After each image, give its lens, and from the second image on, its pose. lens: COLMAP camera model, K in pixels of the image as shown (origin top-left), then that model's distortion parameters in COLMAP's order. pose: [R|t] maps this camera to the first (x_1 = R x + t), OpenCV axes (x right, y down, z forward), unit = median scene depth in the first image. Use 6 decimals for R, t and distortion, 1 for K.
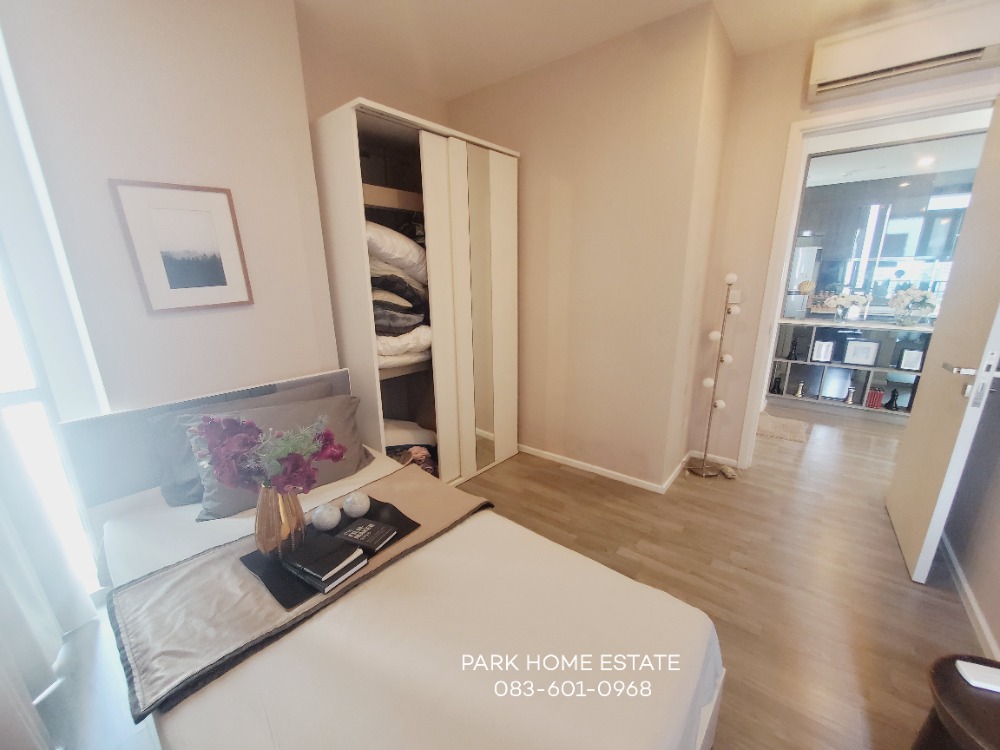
lens RADIAL K [[398.7, 0, 502.0], [0, 398.7, 379.2], [0, 0, 1]] dist [0.001375, -0.000281]
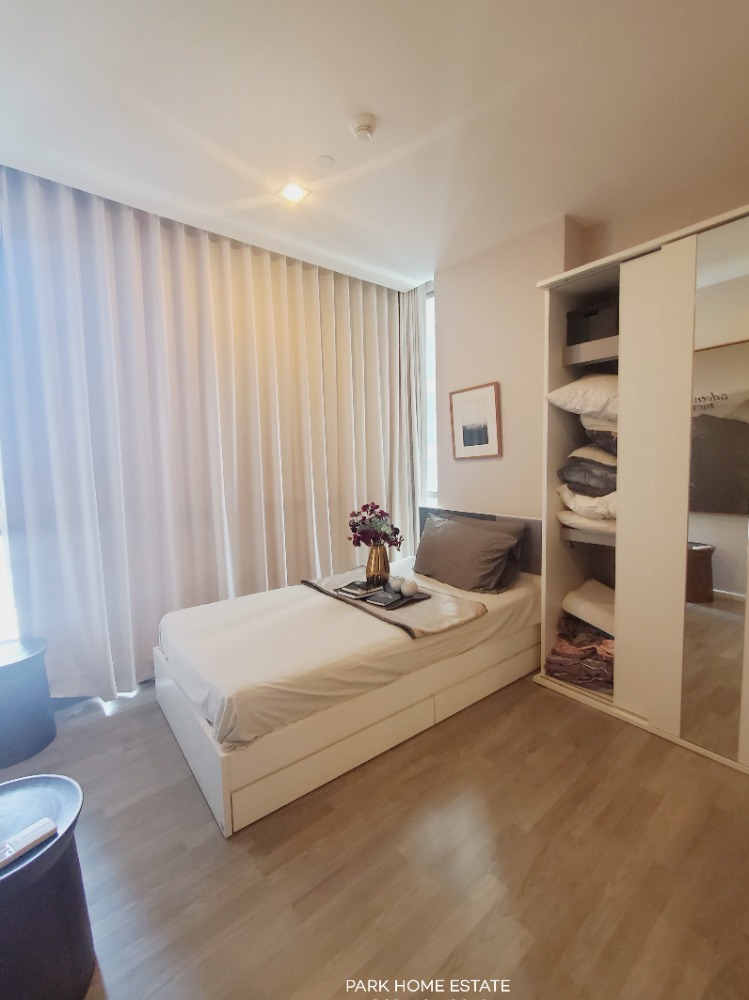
lens RADIAL K [[404.1, 0, 375.3], [0, 404.1, 494.4], [0, 0, 1]] dist [0.002031, 0.000142]
pose [[-0.158477, 0.091523, -0.983112, 0.897055], [-0.242278, 0.961649, 0.128580, -0.142988], [0.957176, 0.258564, -0.130225, 0.827557]]
